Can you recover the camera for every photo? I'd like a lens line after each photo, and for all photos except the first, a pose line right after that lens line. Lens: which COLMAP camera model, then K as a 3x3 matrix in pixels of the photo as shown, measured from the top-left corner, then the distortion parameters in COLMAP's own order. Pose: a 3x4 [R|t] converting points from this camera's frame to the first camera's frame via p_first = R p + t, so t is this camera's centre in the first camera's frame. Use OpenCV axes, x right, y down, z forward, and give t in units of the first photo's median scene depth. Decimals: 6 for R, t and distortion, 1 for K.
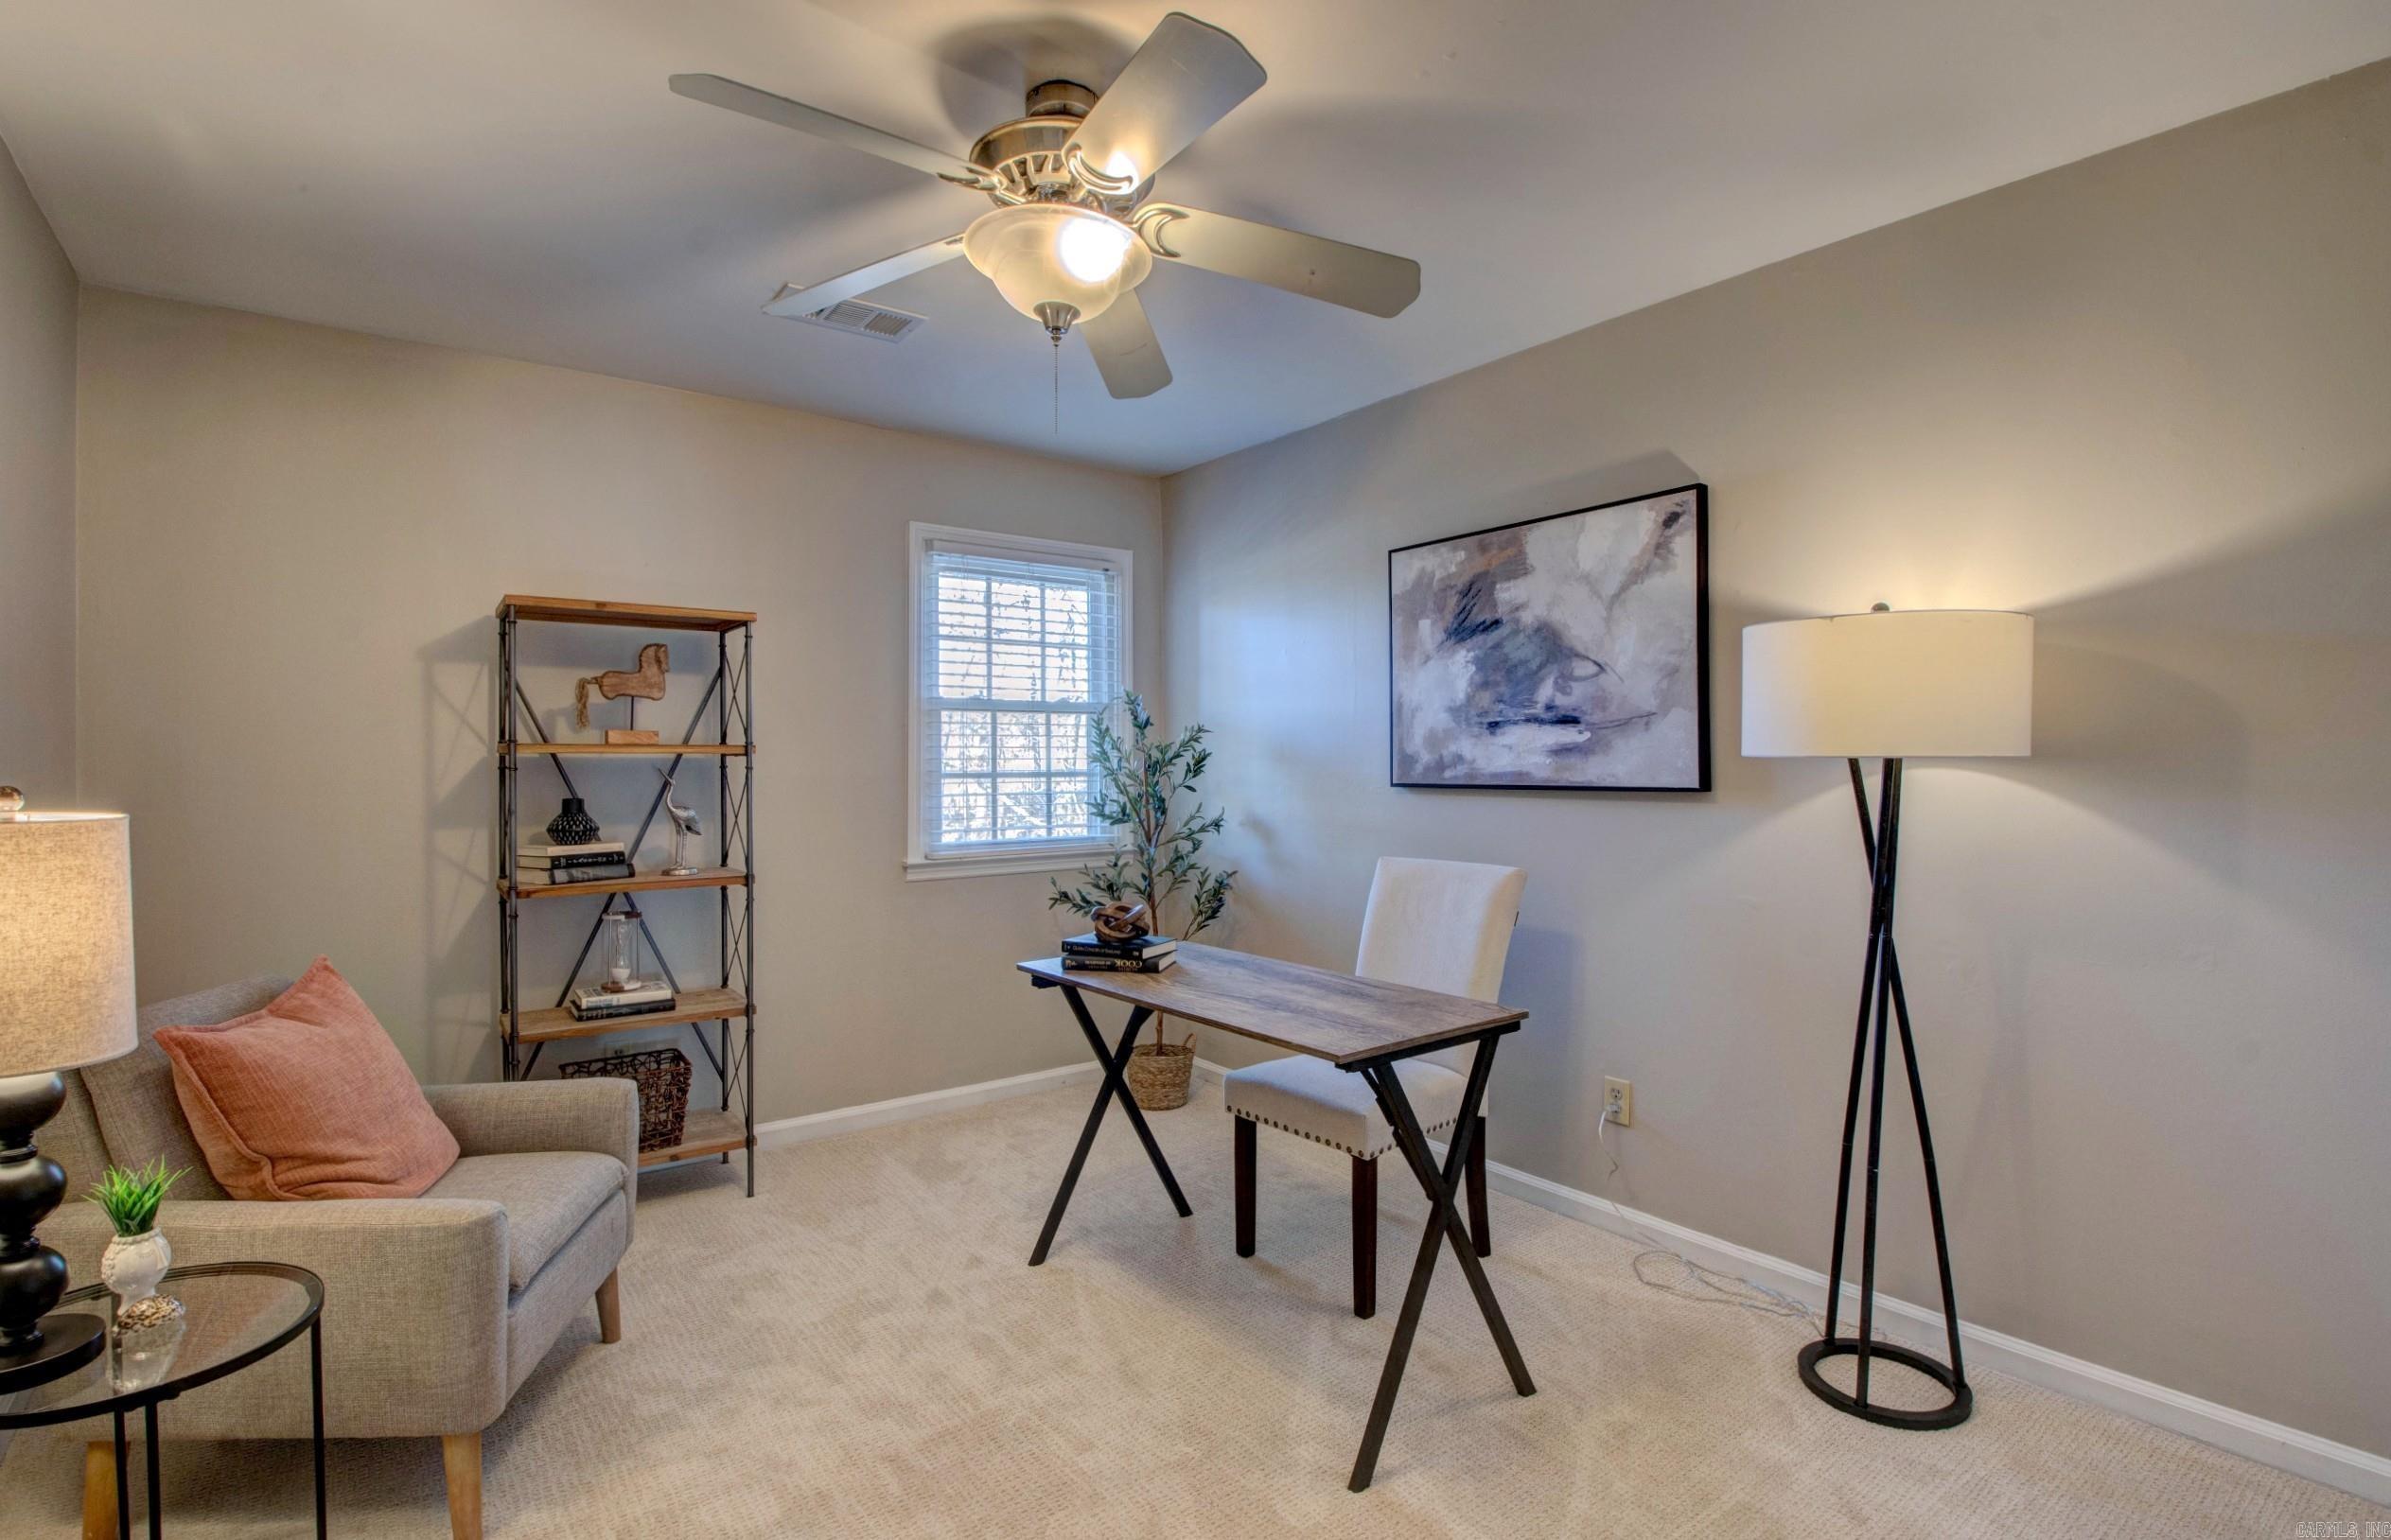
lens RADIAL K [[1121.3, 0, 1183.0], [0, 1121.3, 756.4], [0, 0, 1]] dist [0.006109, -0.018759]
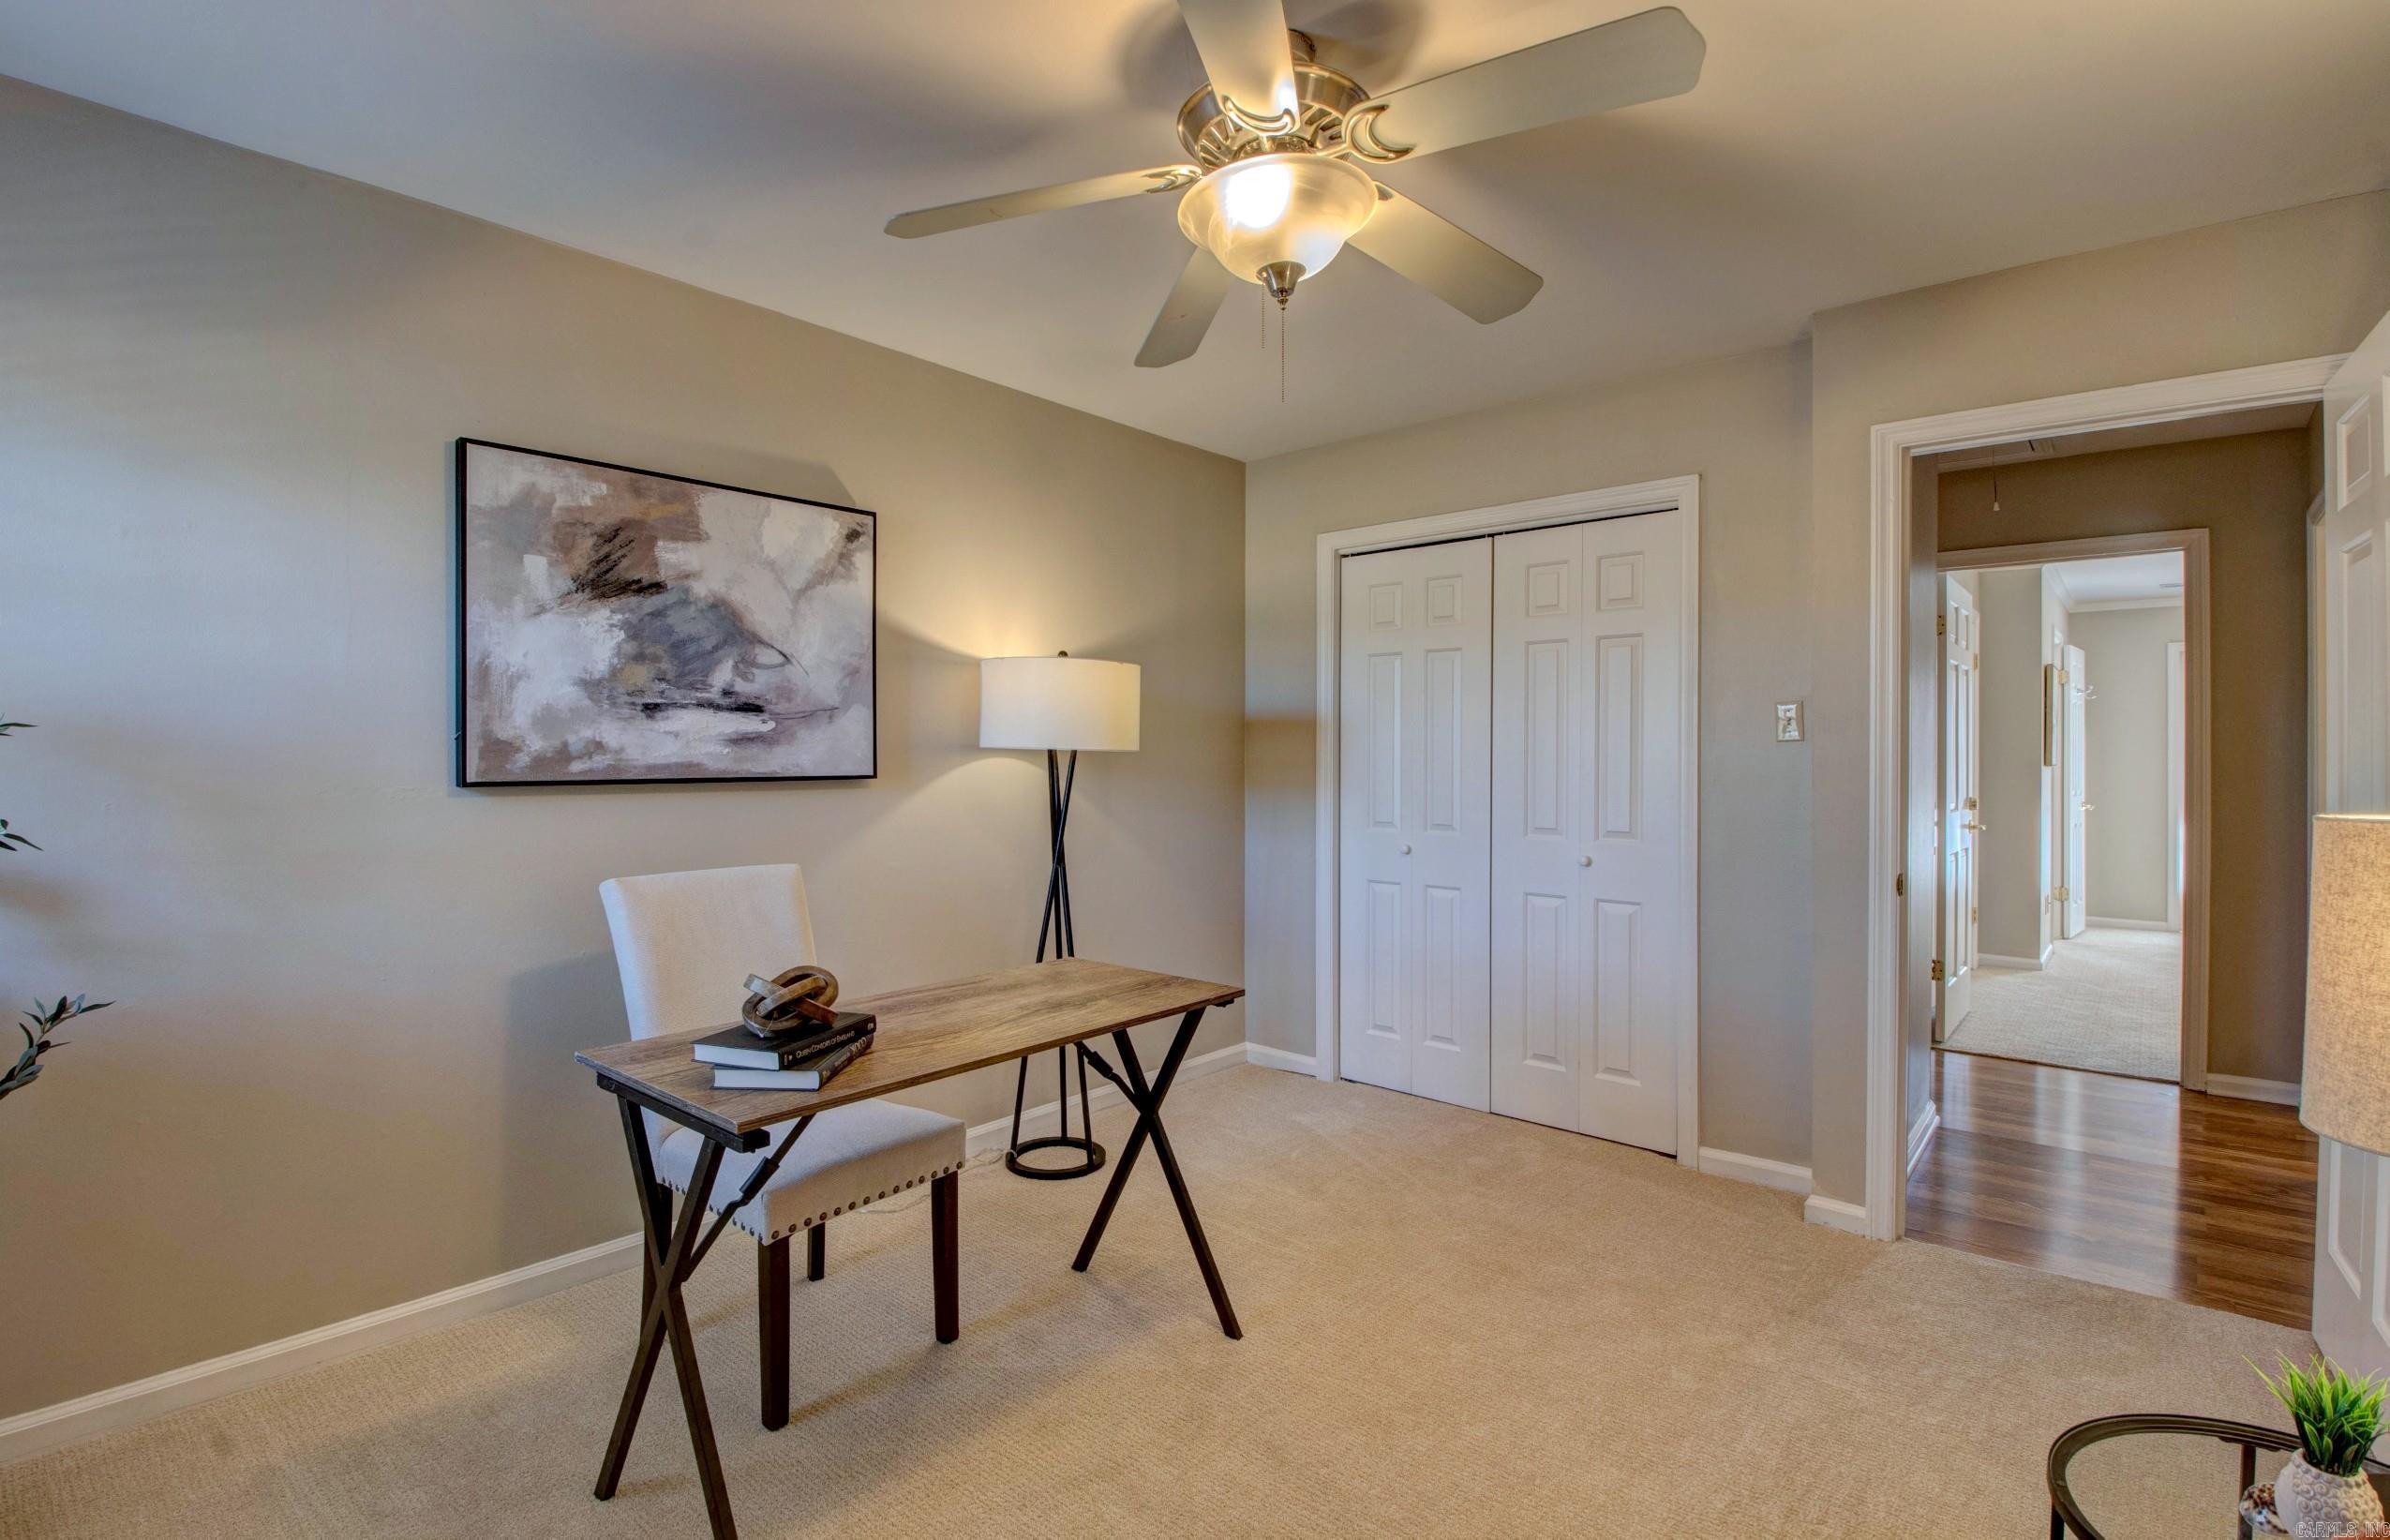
lens RADIAL K [[1121.0, 0, 1182.5], [0, 1121.0, 756.4], [0, 0, 1]] dist [0.006109, -0.018759]
pose [[-0.205580, -0.000328, 0.978640, -0.648665], [-0.010966, 0.999938, -0.001968, 0.006332], [-0.978579, -0.011137, -0.205571, 0.814281]]
